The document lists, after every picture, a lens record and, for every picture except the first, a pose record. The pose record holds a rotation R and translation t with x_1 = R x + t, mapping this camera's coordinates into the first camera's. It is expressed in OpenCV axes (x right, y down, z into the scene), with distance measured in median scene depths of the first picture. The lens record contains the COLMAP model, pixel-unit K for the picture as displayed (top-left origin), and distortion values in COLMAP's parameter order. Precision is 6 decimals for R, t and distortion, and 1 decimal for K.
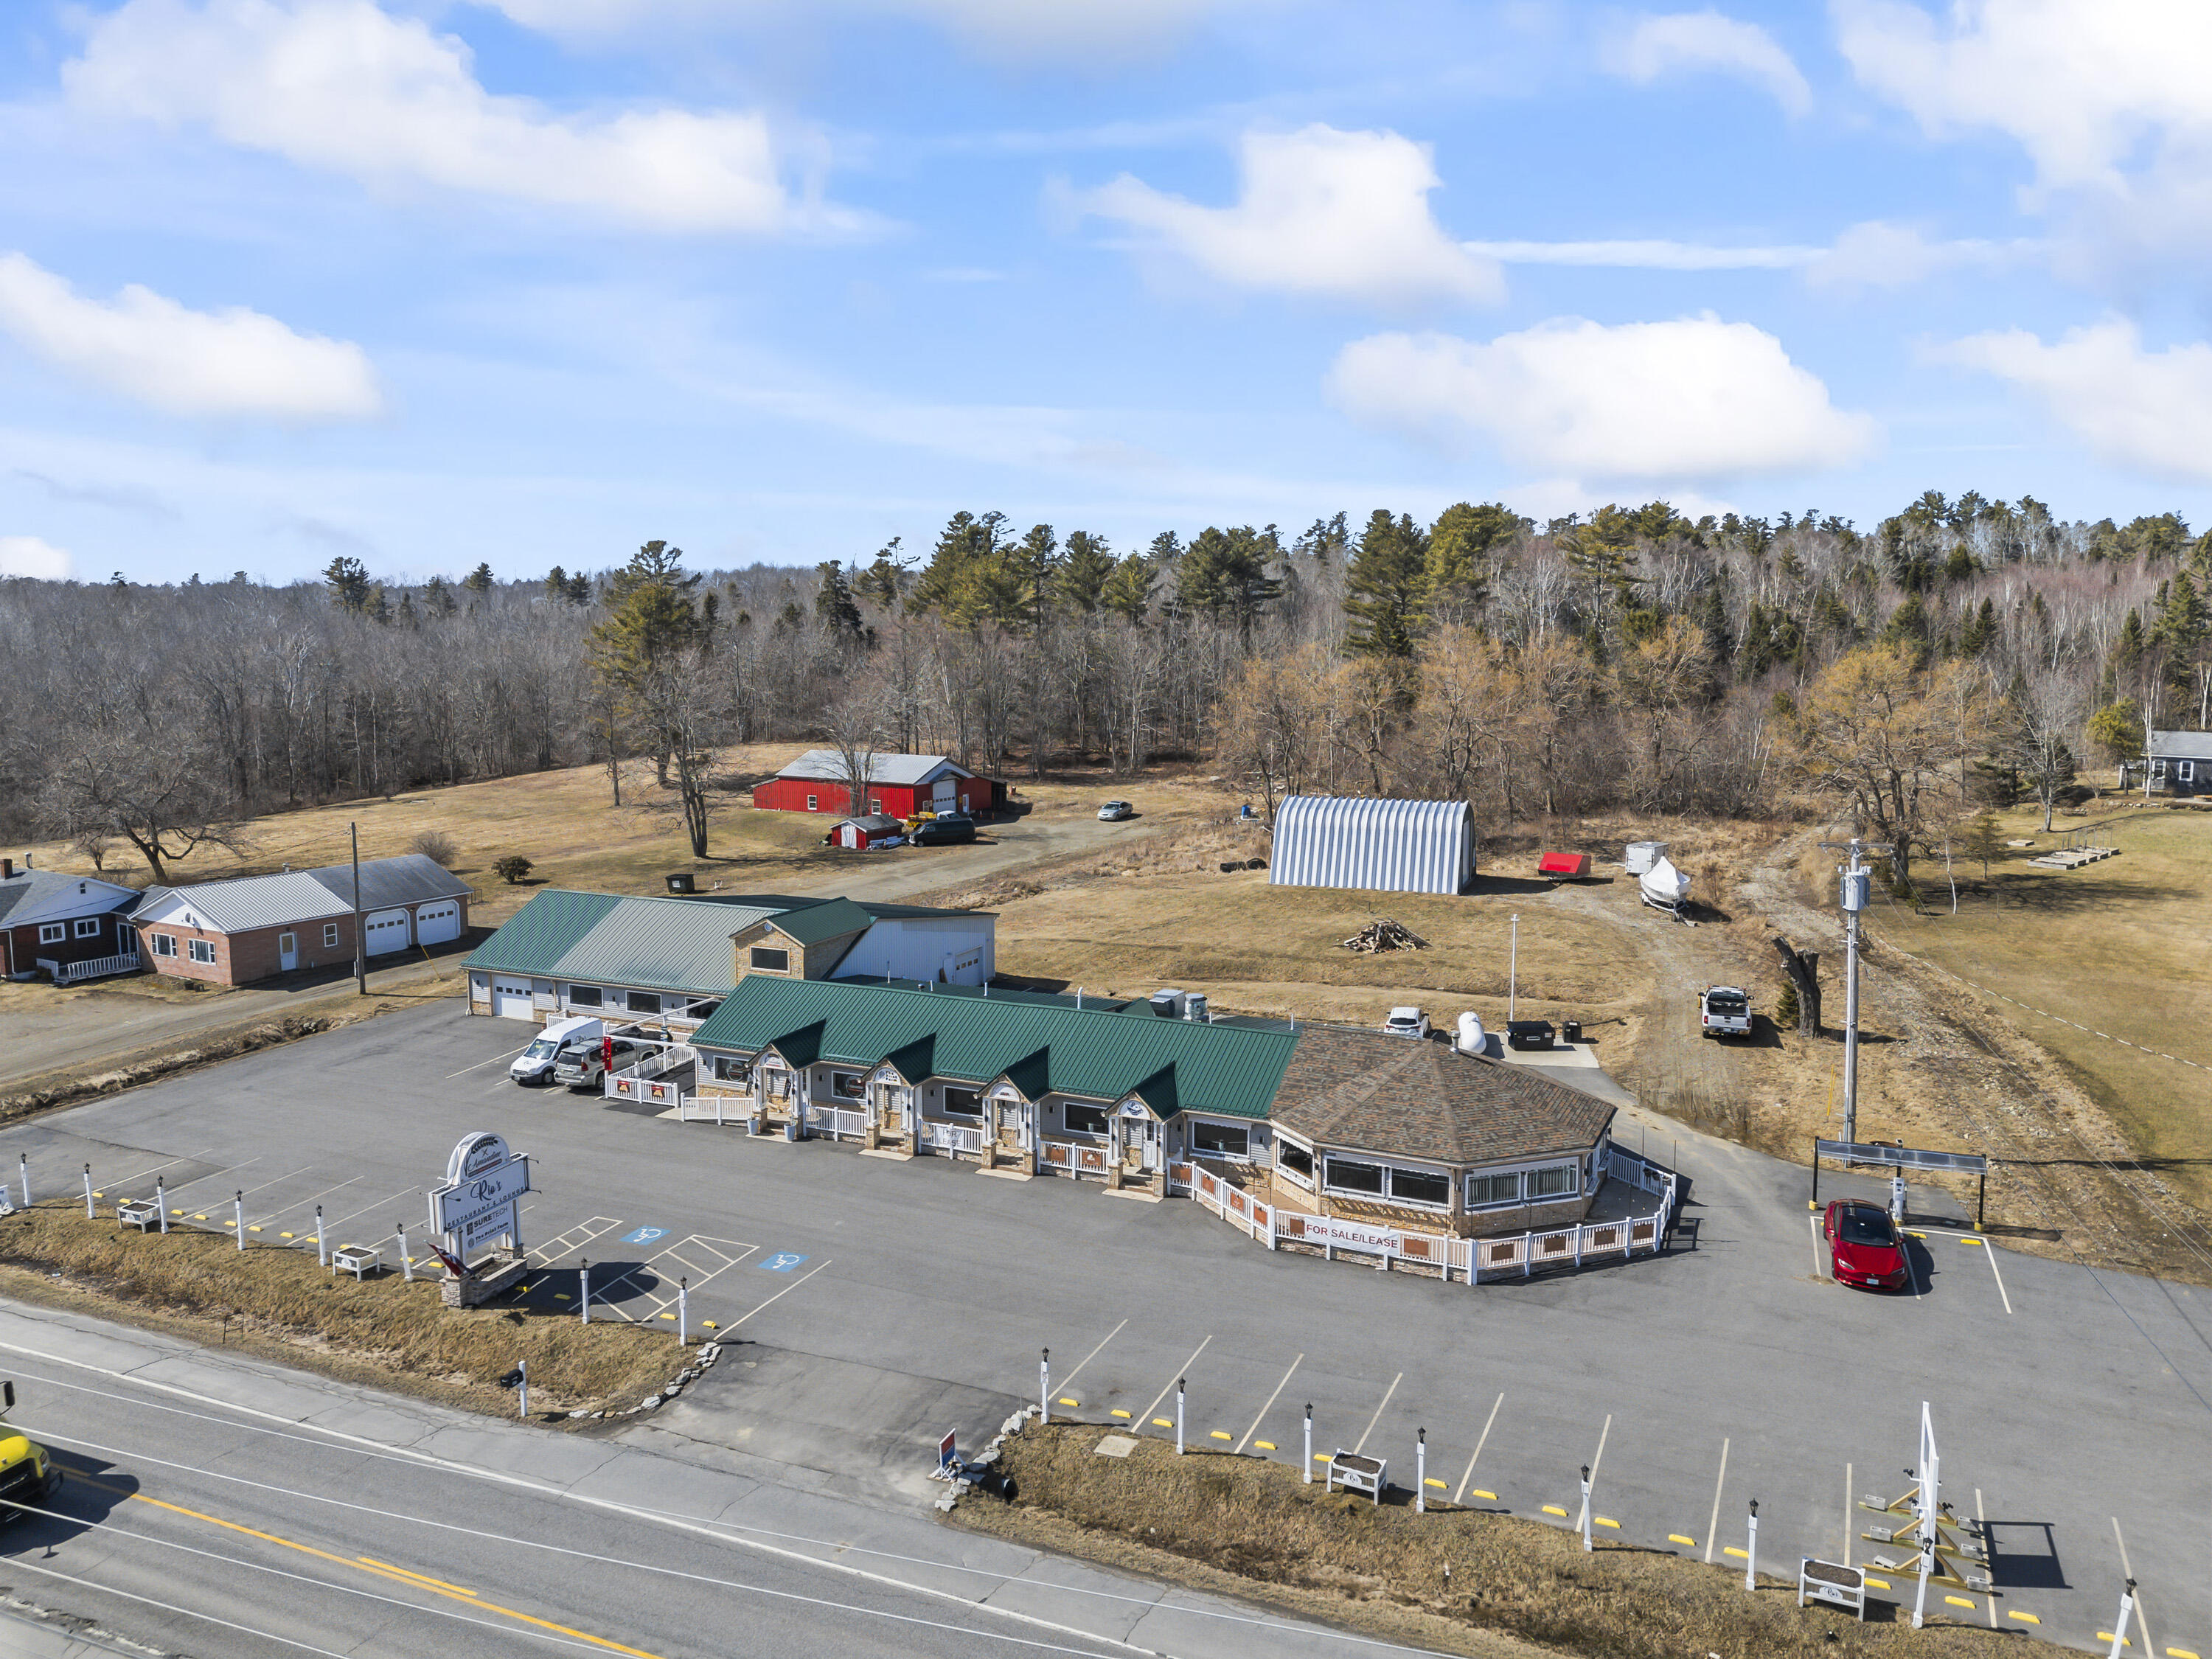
lens RADIAL K [[1616.6, 0, 1106.0], [0, 1616.6, 829.5], [0, 0, 1]] dist [0.099840, -0.123798]
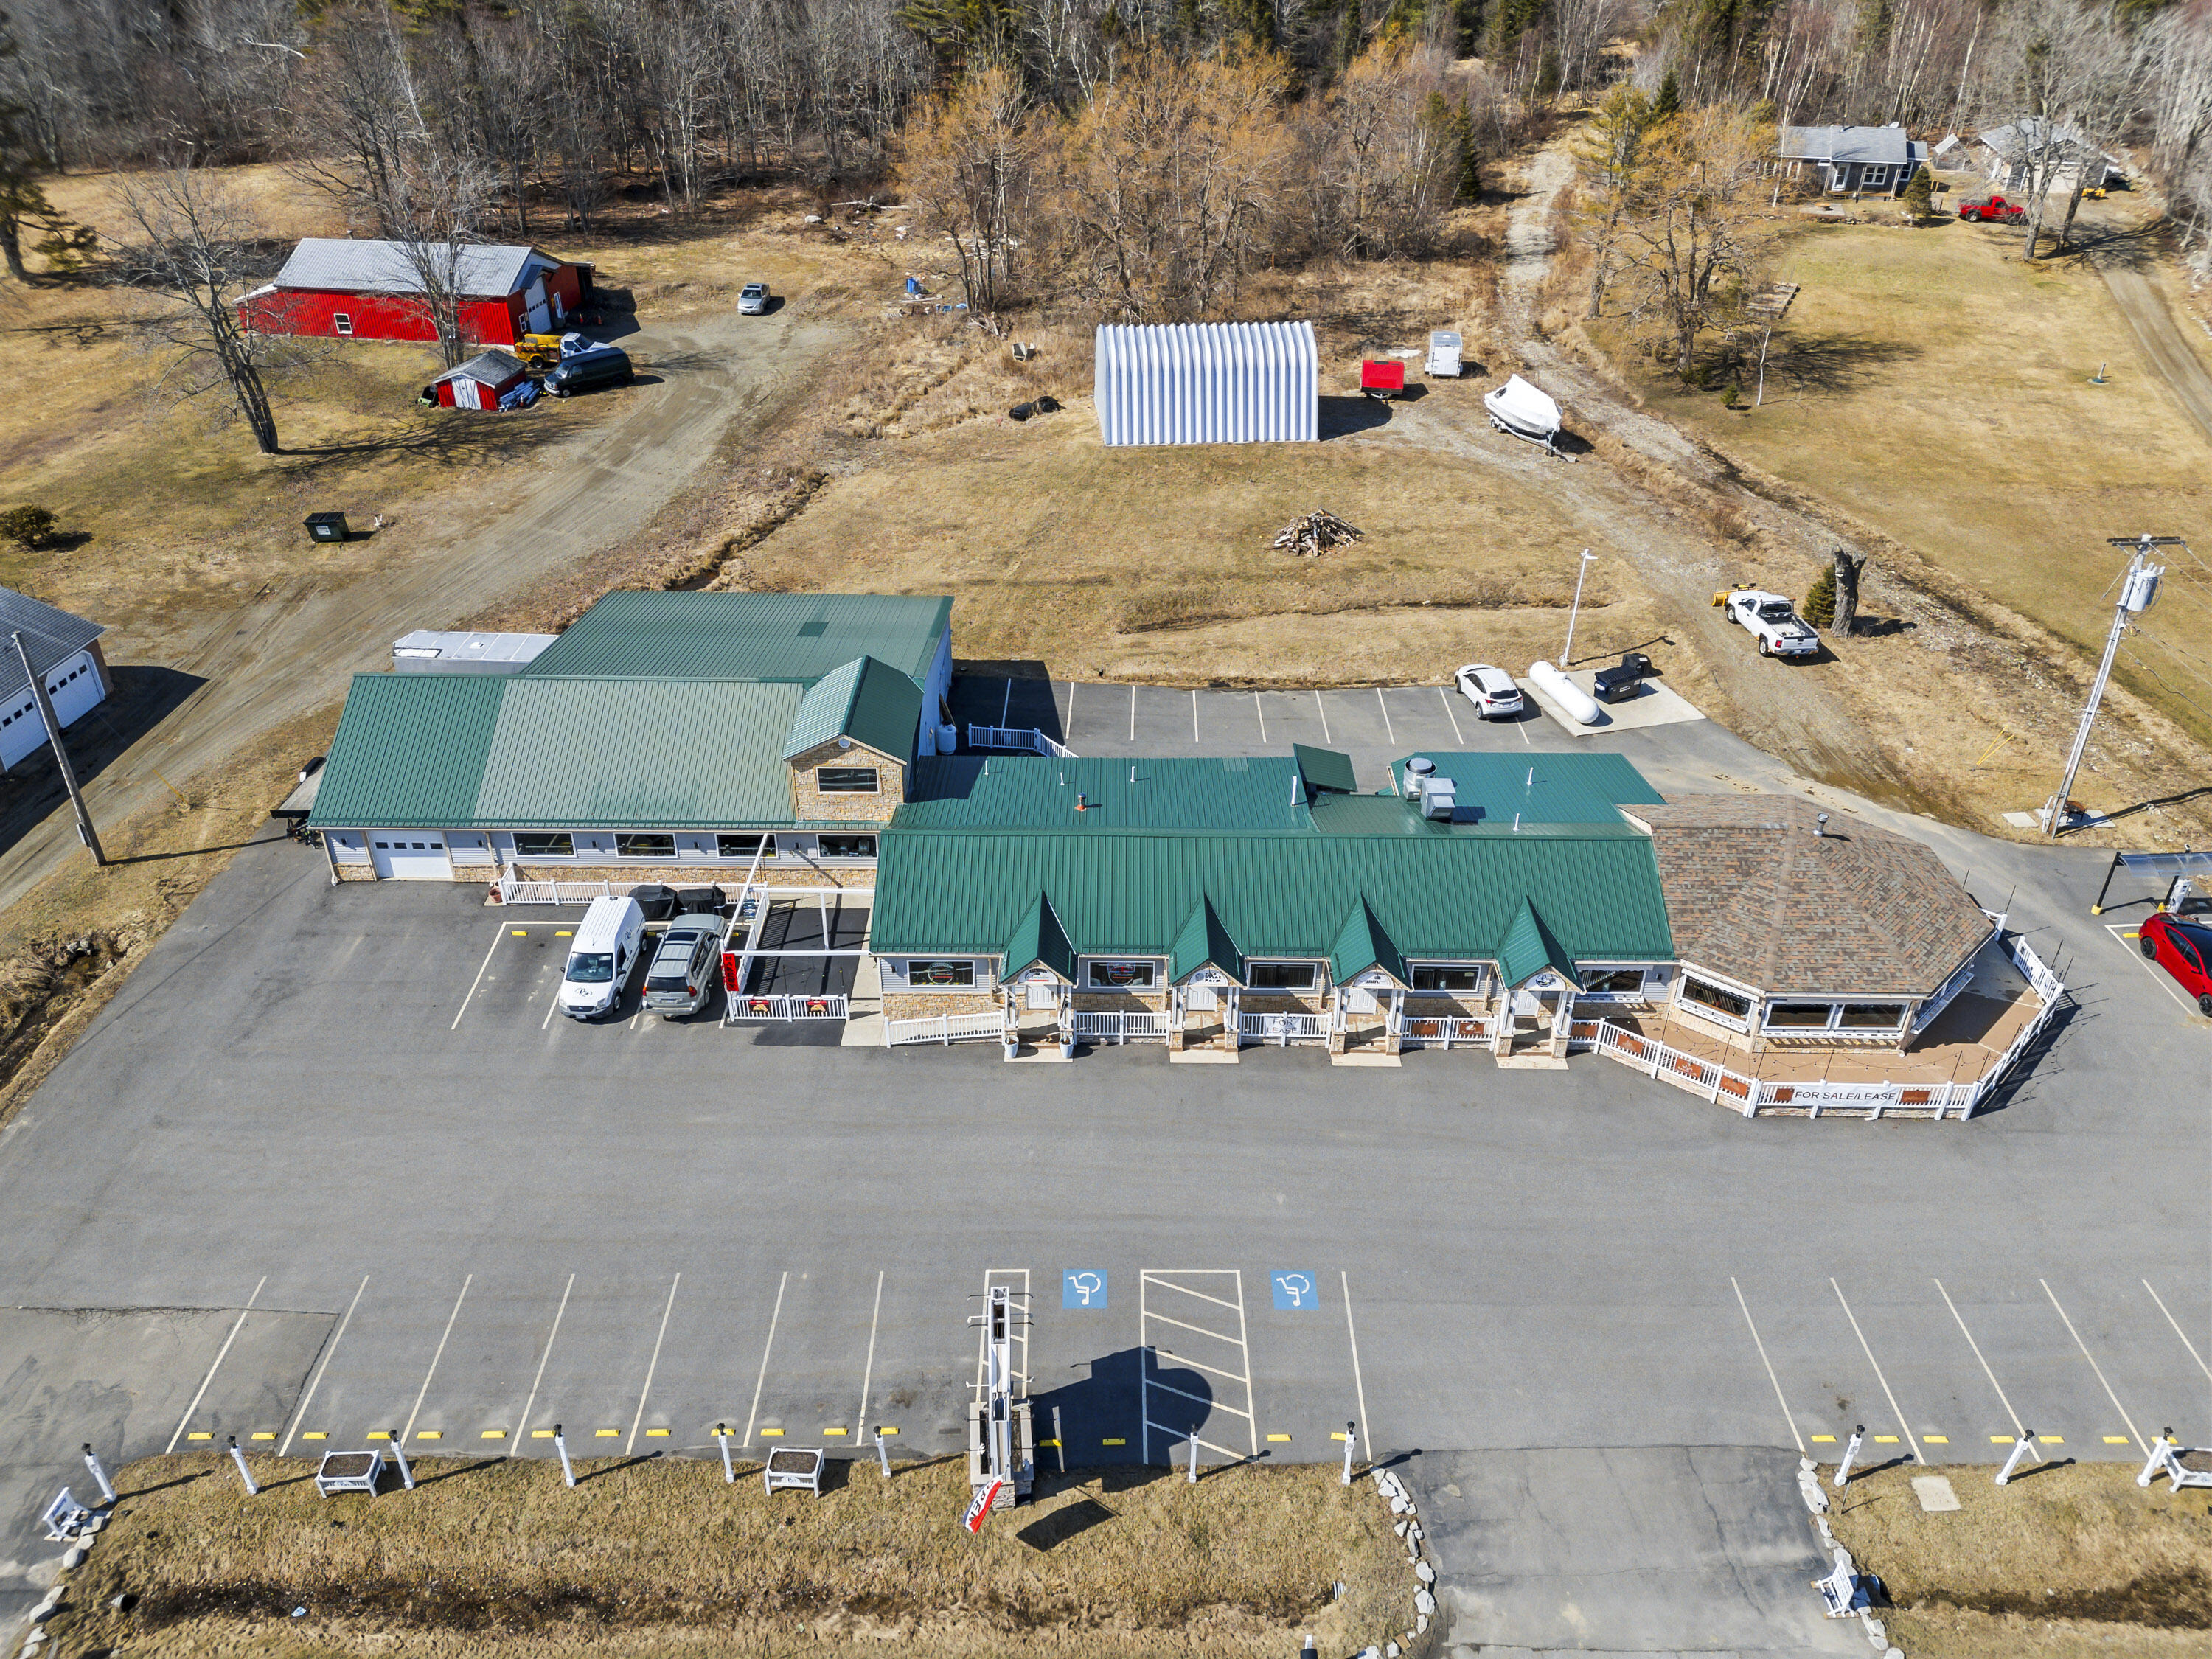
lens RADIAL K [[1616.6, 0, 1106.0], [0, 1616.6, 829.5], [0, 0, 1]] dist [0.099840, -0.123798]
pose [[0.905921, -0.215547, 0.364481, -0.371793], [0.046228, 0.905947, 0.420859, -0.209503], [-0.420915, -0.364416, 0.830681, 0.301368]]
